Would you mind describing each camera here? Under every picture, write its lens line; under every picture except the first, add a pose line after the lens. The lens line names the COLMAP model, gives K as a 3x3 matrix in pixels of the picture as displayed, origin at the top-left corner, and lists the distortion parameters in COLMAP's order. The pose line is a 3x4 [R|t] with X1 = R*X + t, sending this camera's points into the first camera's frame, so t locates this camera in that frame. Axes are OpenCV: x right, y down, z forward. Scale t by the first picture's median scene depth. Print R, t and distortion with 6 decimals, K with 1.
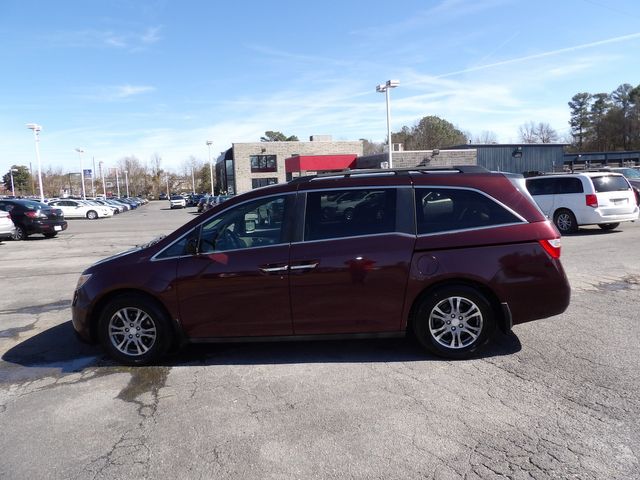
lens RADIAL K [[452.4, 0, 323.2], [0, 452.4, 232.1], [0, 0, 1]] dist [-0.007923, 0.007704]
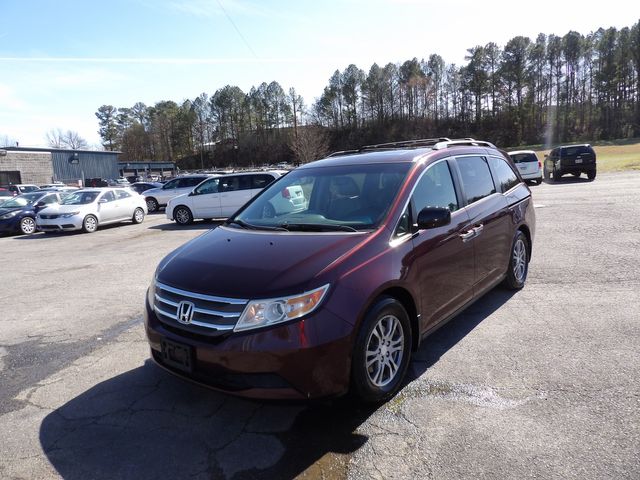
lens RADIAL K [[452.4, 0, 323.2], [0, 452.4, 232.1], [0, 0, 1]] dist [-0.007923, 0.007704]
pose [[0.551555, -0.096570, 0.828529, -0.969950], [0.115906, 0.992513, 0.038525, -0.001287], [-0.826046, 0.074783, 0.558619, 0.625771]]
